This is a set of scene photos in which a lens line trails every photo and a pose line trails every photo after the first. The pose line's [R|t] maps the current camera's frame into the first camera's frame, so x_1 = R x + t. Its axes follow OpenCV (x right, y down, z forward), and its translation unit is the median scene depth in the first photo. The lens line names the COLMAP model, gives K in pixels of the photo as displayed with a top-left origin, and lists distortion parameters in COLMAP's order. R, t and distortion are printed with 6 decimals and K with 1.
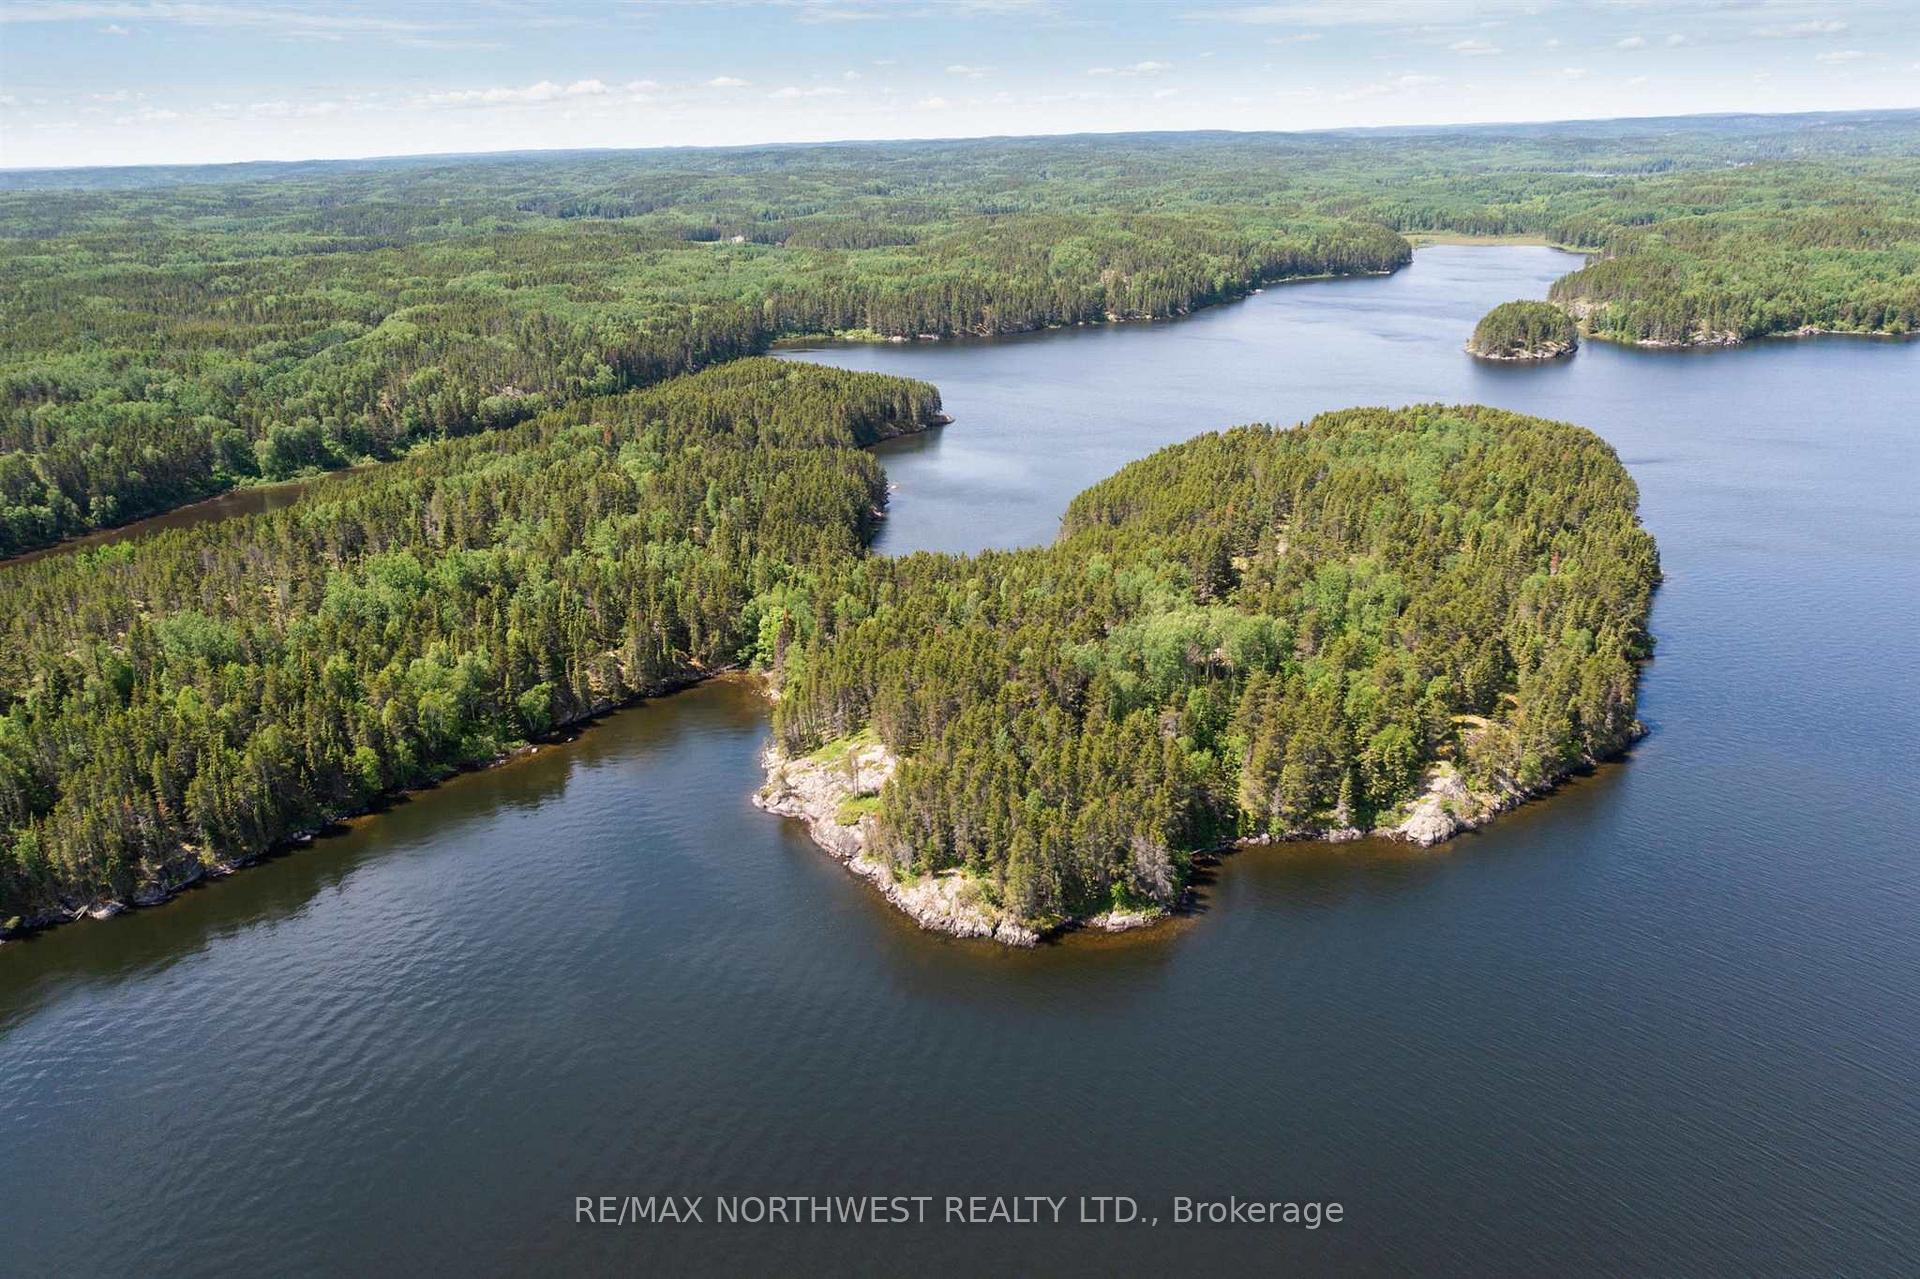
lens RADIAL K [[1505.7, 0, 961.6], [0, 1505.7, 643.9], [0, 0, 1]] dist [-0.004319, 0.005831]
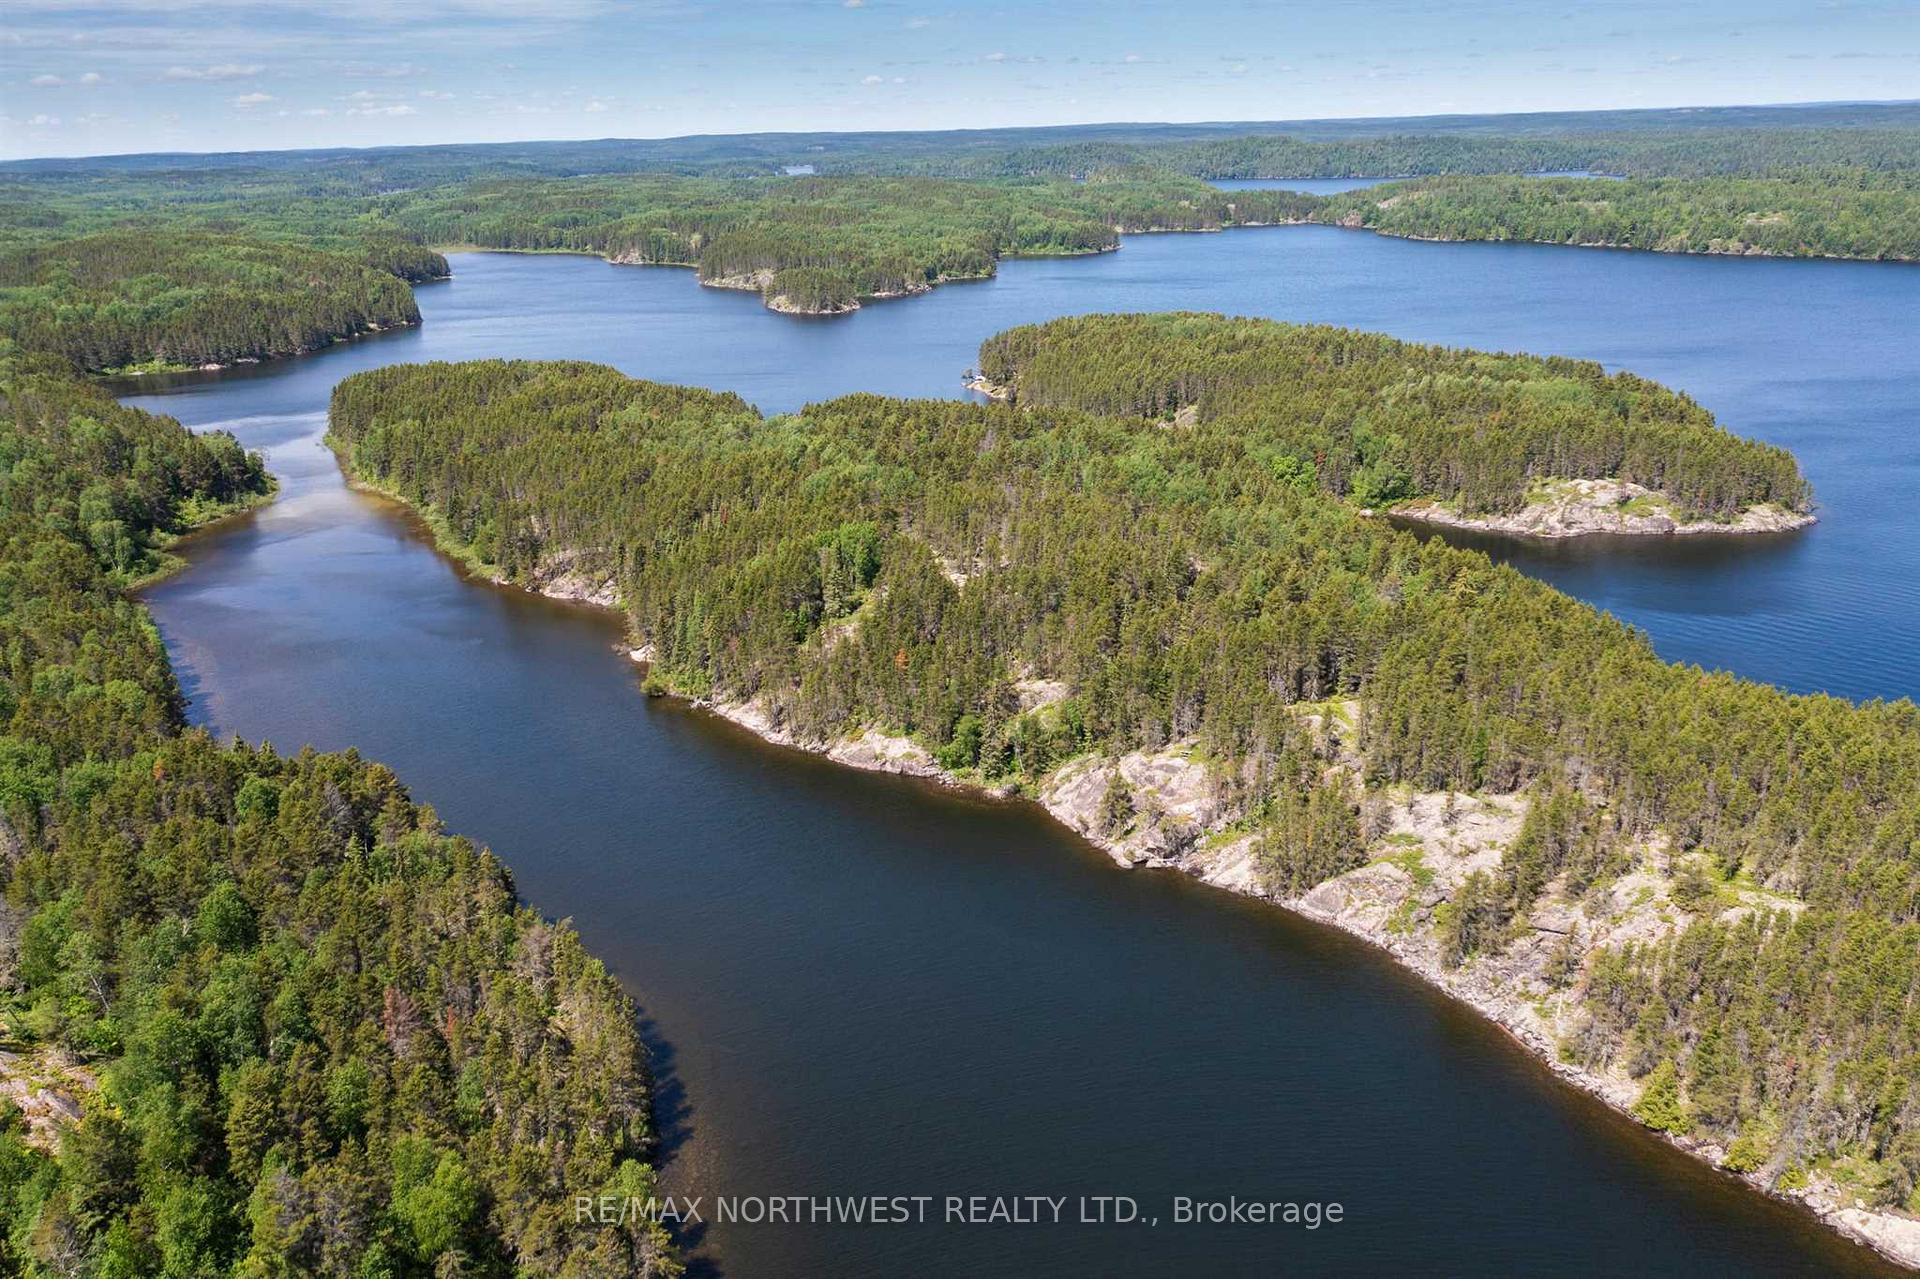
lens RADIAL K [[1505.7, 0, 961.4], [0, 1505.7, 635.5], [0, 0, 1]] dist [-0.004319, 0.005831]
pose [[0.576092, -0.246509, 0.779328, -0.708556], [0.271067, 0.957102, 0.102364, -0.045468], [-0.771130, 0.152279, 0.618199, 0.257803]]
